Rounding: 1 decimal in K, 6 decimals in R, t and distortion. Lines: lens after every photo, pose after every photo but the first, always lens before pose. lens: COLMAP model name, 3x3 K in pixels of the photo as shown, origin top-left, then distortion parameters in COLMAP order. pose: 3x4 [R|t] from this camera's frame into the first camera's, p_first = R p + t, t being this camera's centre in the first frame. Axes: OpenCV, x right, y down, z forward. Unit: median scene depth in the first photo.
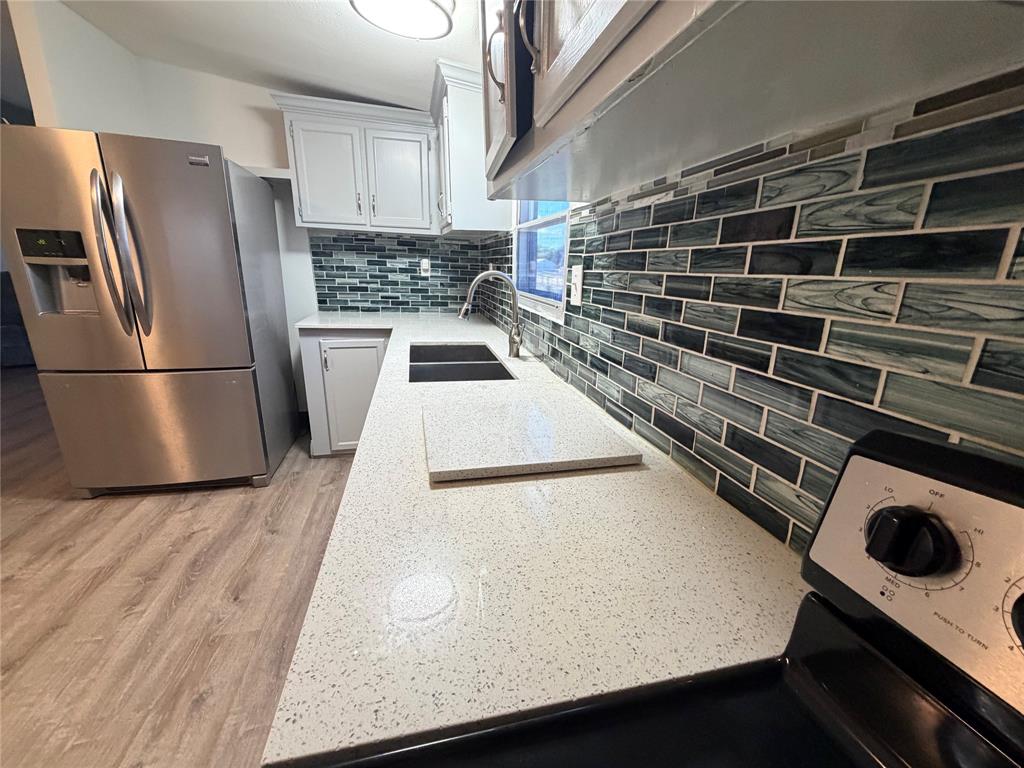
lens RADIAL K [[407.6, 0, 507.3], [0, 407.6, 385.5], [0, 0, 1]] dist [0.000643, 0.000587]
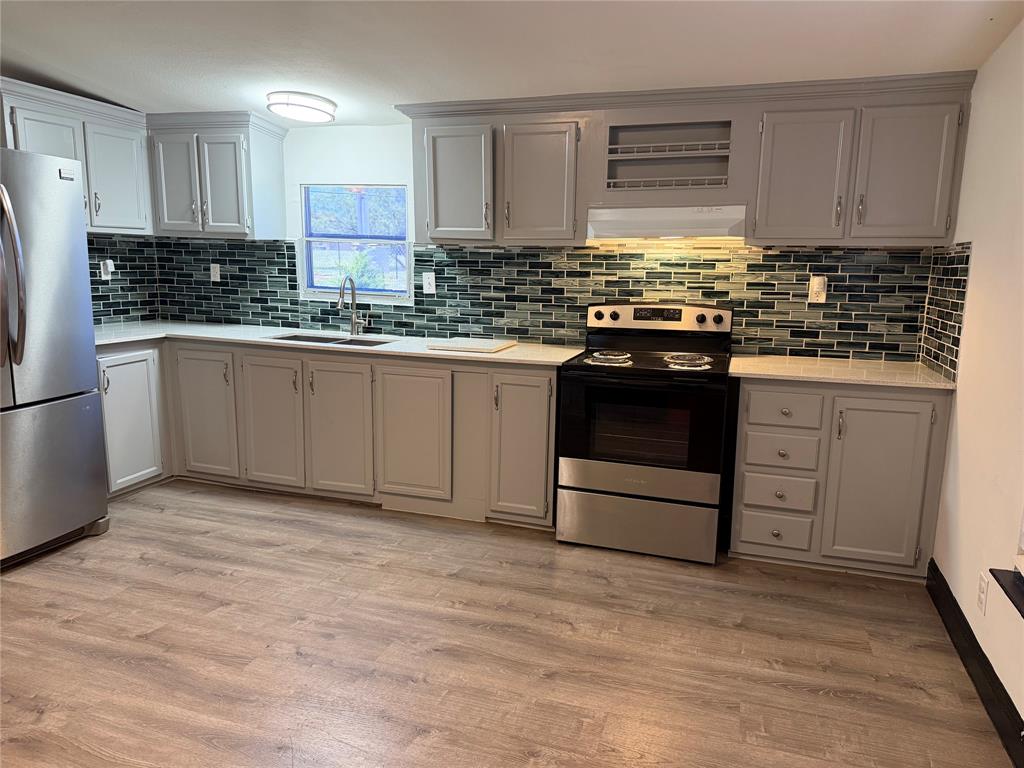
lens RADIAL K [[715.2, 0, 509.4], [0, 715.2, 394.1], [0, 0, 1]] dist [0.032733, -0.036992]
pose [[0.514929, -0.178633, 0.838414, -3.820941], [0.233778, 0.970238, 0.063139, 0.199178], [-0.824740, 0.163491, 0.541364, -1.545515]]
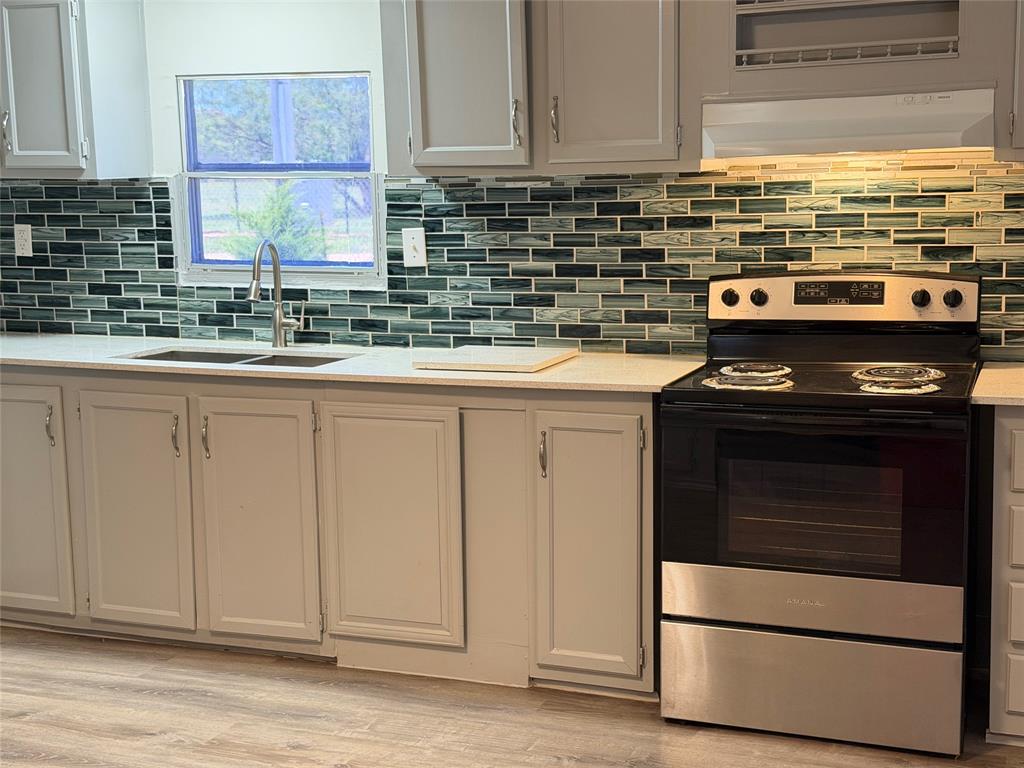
lens RADIAL K [[1475.0, 0, 471.3], [0, 1475.0, 383.1], [0, 0, 1]] dist [0.129079, -0.014098]
pose [[0.569005, -0.151685, 0.808223, -4.260499], [0.261105, 0.965307, -0.002657, 0.198778], [-0.779780, 0.212543, 0.588870, -1.860716]]
